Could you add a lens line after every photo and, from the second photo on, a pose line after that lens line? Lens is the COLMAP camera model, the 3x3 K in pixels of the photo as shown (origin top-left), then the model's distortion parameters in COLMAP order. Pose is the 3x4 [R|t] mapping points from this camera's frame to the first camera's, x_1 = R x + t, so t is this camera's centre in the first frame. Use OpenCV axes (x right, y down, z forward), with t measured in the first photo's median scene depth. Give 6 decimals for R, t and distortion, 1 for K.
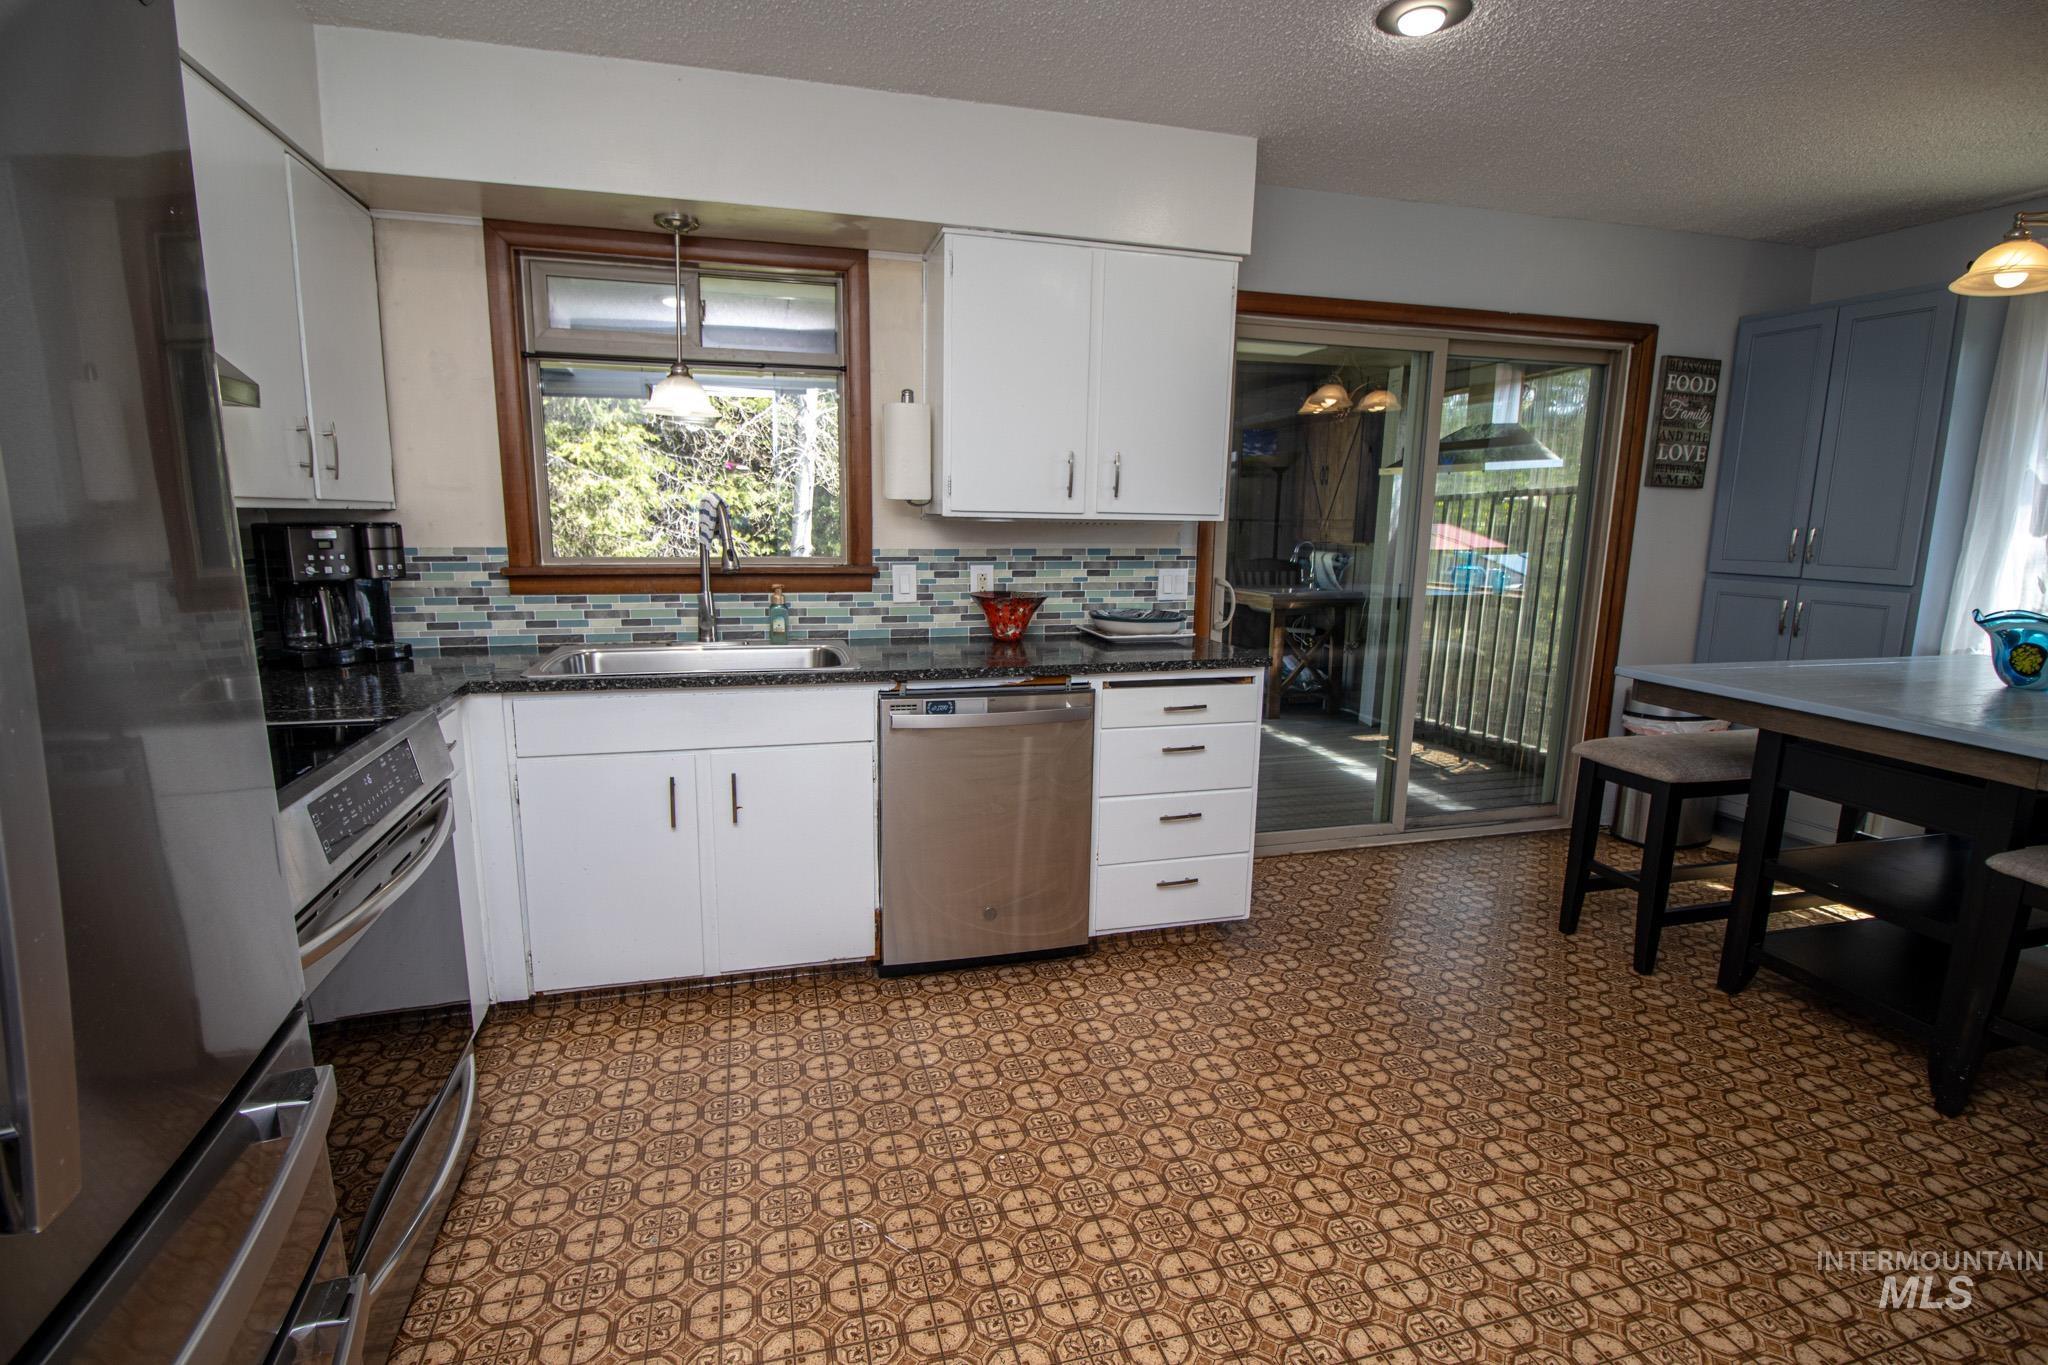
lens RADIAL K [[949.7, 0, 1011.9], [0, 949.7, 681.2], [0, 0, 1]] dist [-0.000697, -0.012333]
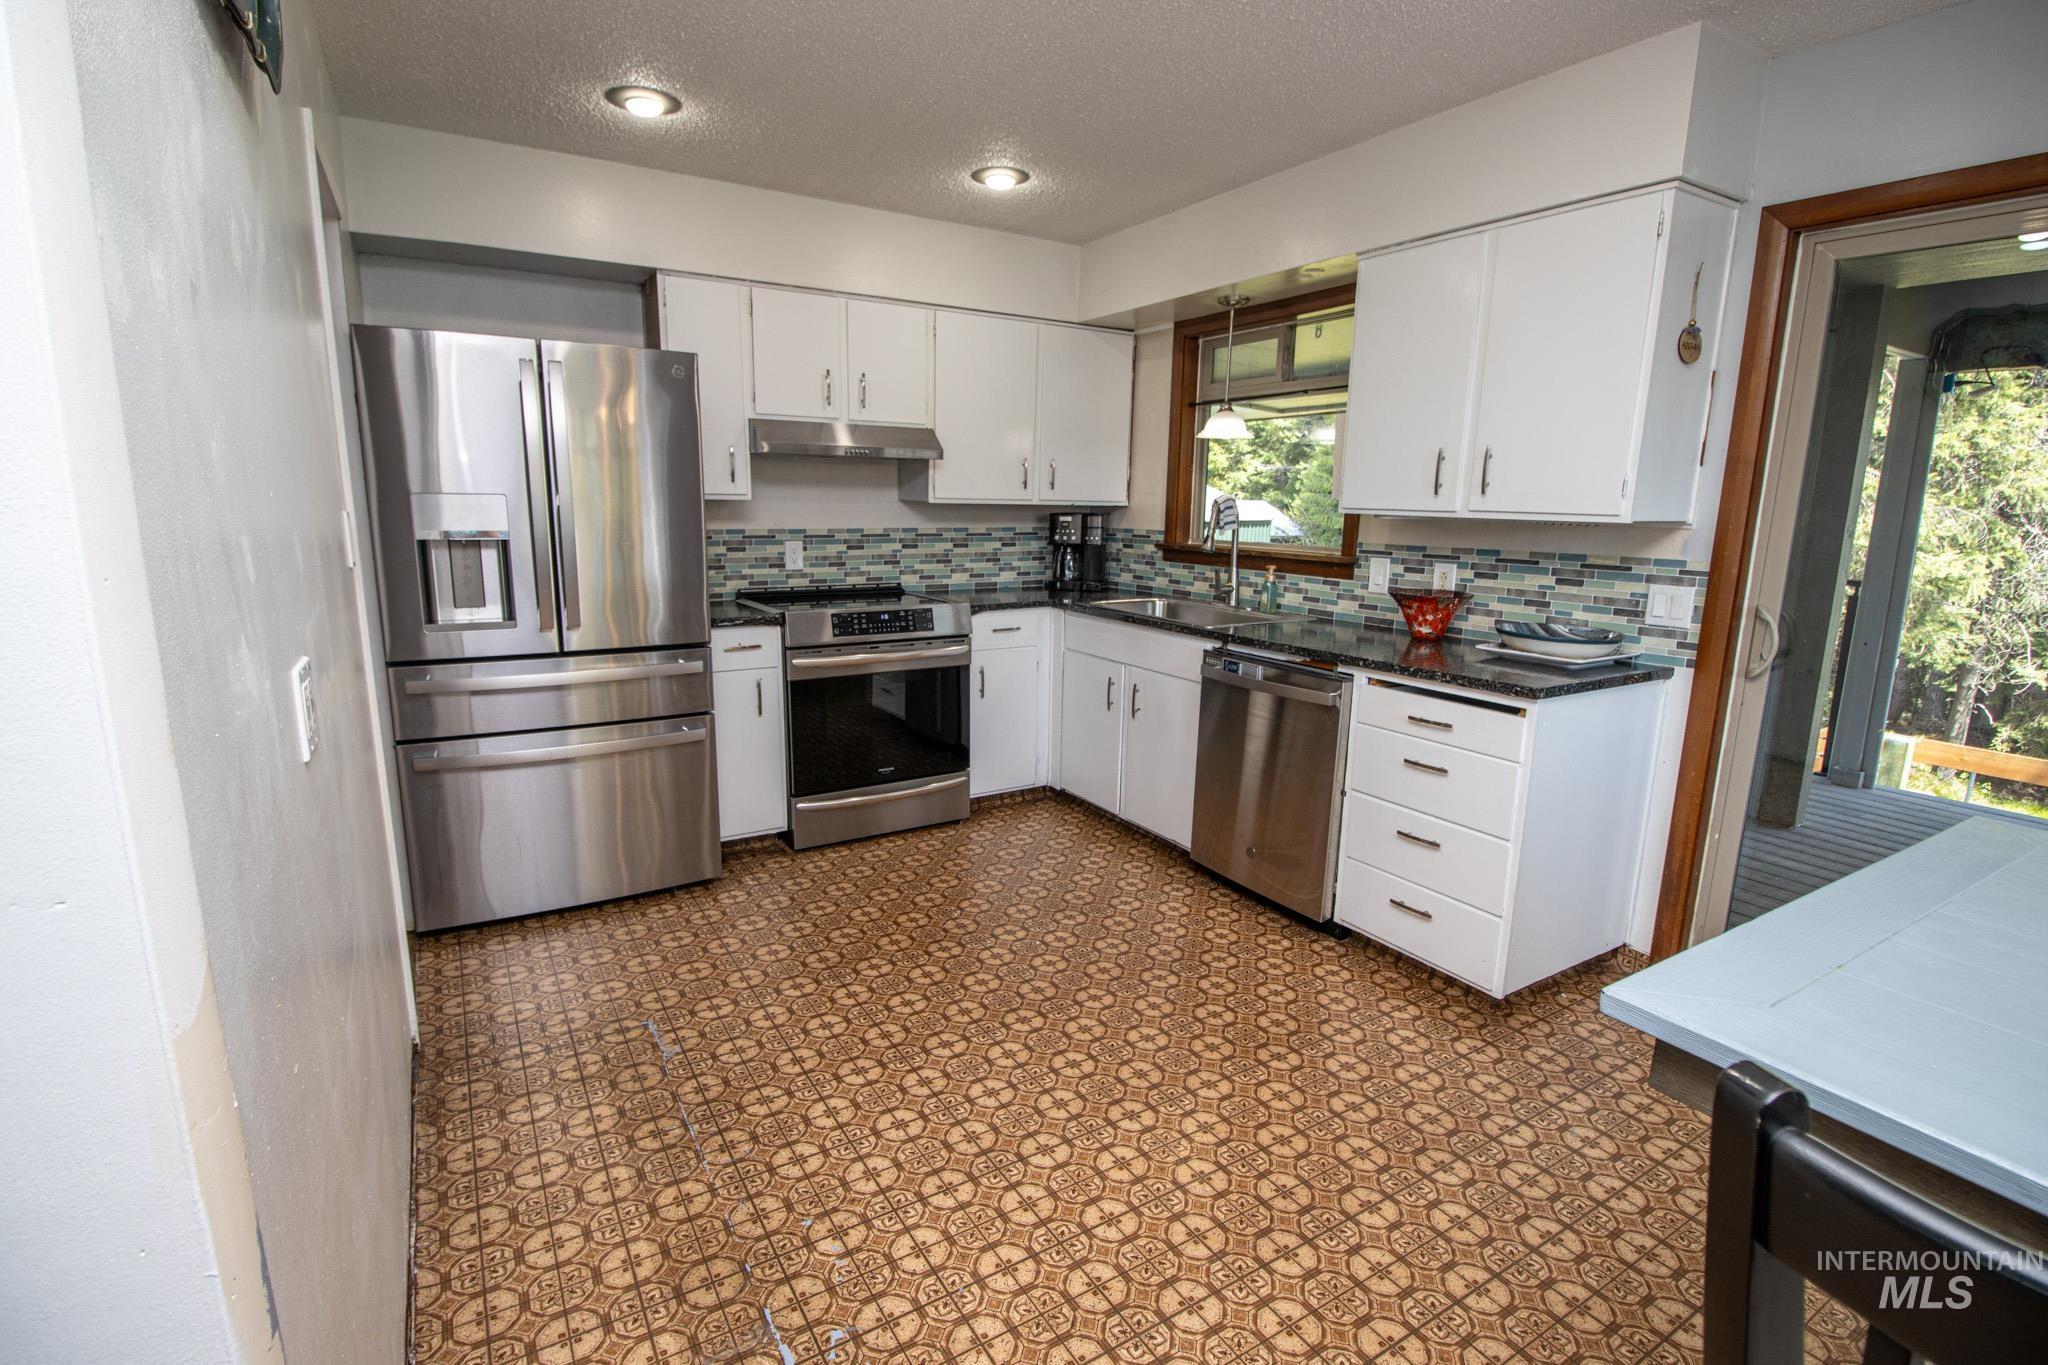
lens RADIAL K [[949.7, 0, 1012.8], [0, 949.7, 679.7], [0, 0, 1]] dist [-0.000697, -0.012333]
pose [[0.271590, 0.173851, -0.946580, 0.922464], [-0.176677, 0.975840, 0.128533, -0.057959], [0.946057, 0.132331, 0.295744, 0.331557]]
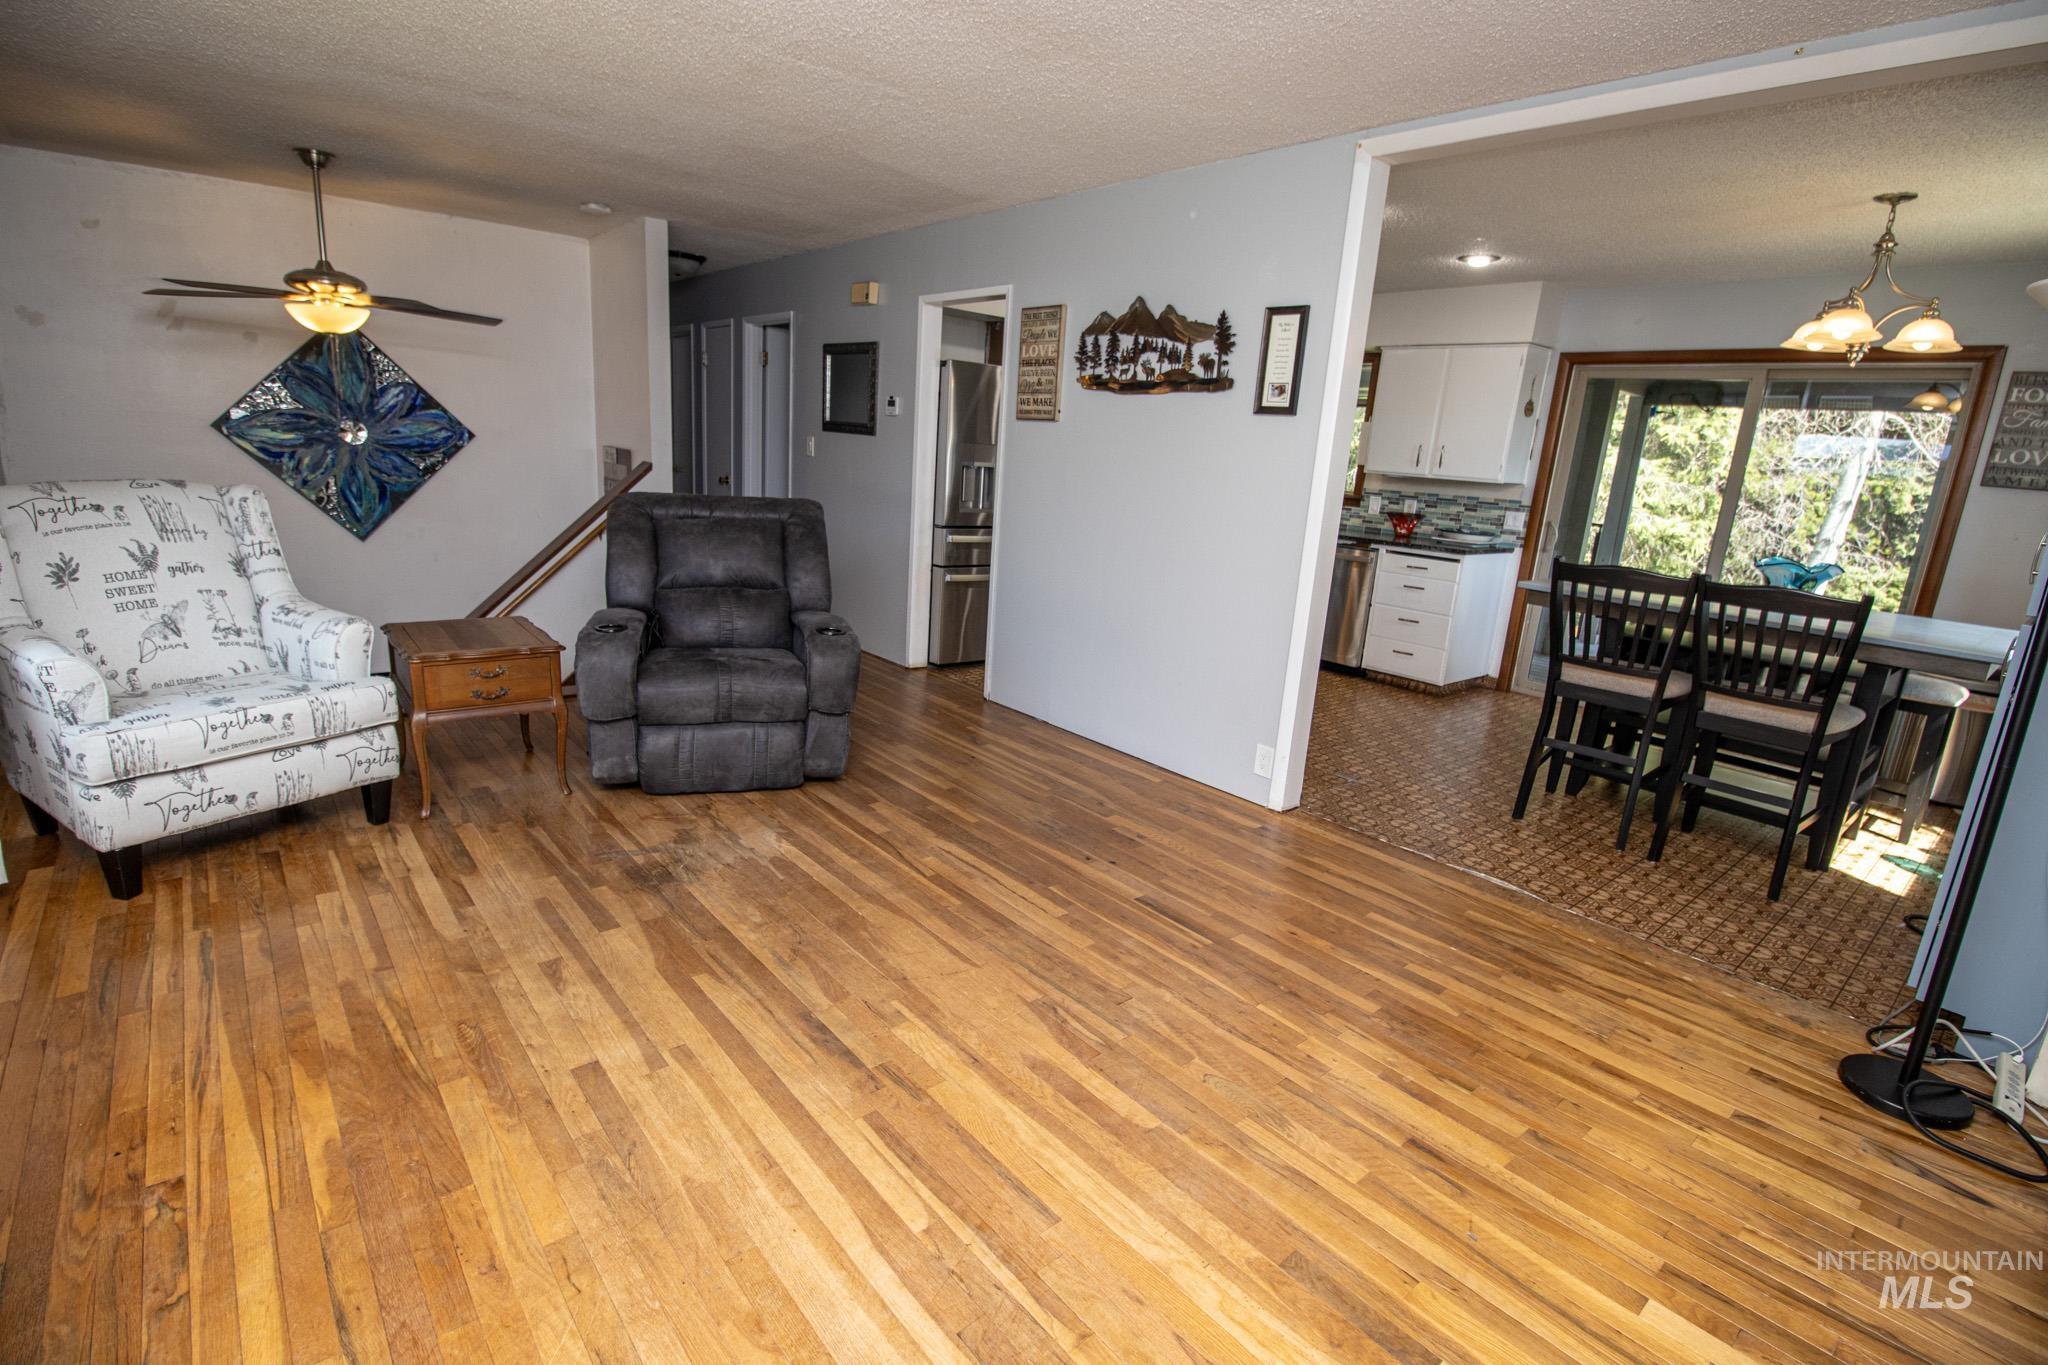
lens RADIAL K [[949.7, 0, 1016.4], [0, 949.7, 677.6], [0, 0, 1]] dist [-0.000697, -0.012333]
pose [[0.418847, 0.232840, -0.877698, 1.686977], [-0.214407, 0.964595, 0.153575, 0.128935], [0.882382, 0.123860, 0.453940, -0.700003]]
